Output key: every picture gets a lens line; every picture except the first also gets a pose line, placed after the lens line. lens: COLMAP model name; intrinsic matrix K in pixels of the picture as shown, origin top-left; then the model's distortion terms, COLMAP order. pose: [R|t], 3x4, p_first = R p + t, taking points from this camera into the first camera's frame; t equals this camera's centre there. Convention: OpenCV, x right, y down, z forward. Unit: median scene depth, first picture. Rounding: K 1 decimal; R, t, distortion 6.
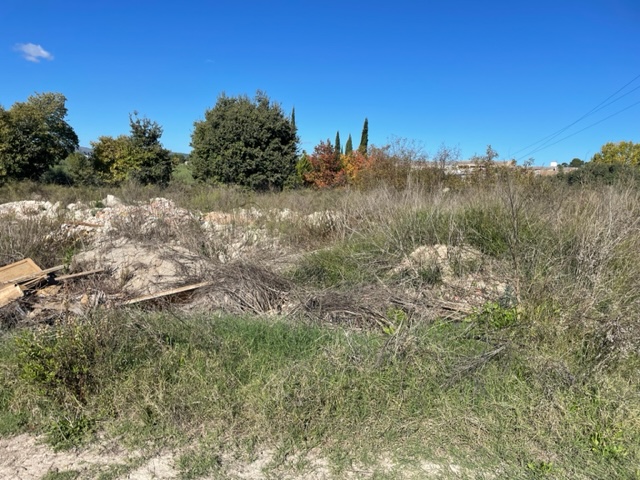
lens RADIAL K [[480.5, 0, 314.6], [0, 480.5, 245.0], [0, 0, 1]] dist [0.091872, -0.118179]
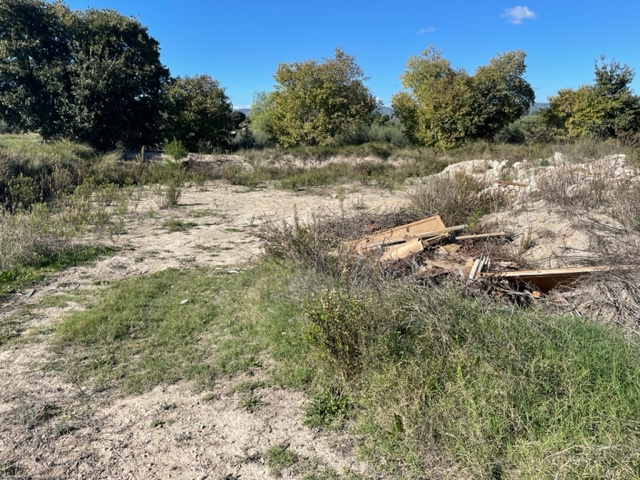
lens RADIAL K [[480.5, 0, 314.6], [0, 480.5, 233.5], [0, 0, 1]] dist [0.091872, -0.118179]
pose [[0.632270, 0.108920, -0.767054, 0.058494], [-0.061122, 0.993995, 0.090763, -0.013640], [0.772333, -0.010502, 0.635130, 0.129687]]
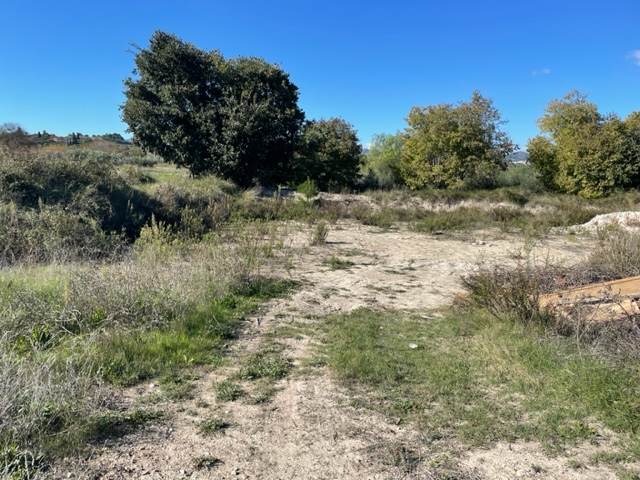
lens RADIAL K [[480.5, 0, 315.3], [0, 480.5, 244.7], [0, 0, 1]] dist [0.091872, -0.118179]
pose [[0.466603, 0.099164, -0.878890, -0.050479], [-0.114978, 0.992064, 0.050892, -0.005643], [0.876962, 0.077307, 0.474301, -0.034988]]
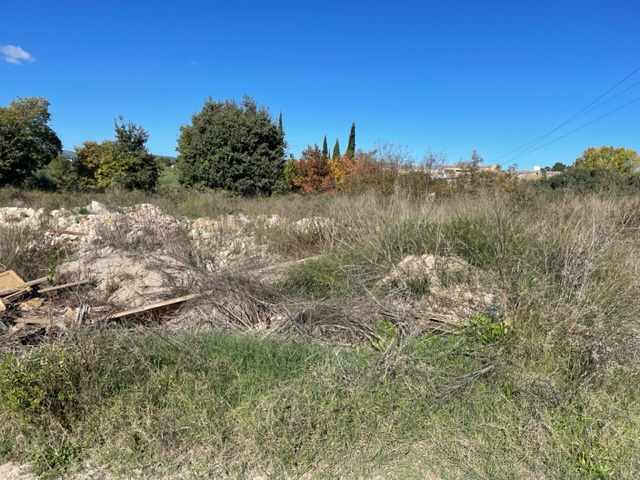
lens RADIAL K [[480.5, 0, 318.3], [0, 480.5, 245.2], [0, 0, 1]] dist [0.091872, -0.118179]
pose [[0.999448, -0.005026, 0.032828, -0.001254], [0.005252, 0.999963, -0.006826, -0.013489], [-0.032792, 0.006994, 0.999438, 0.000602]]
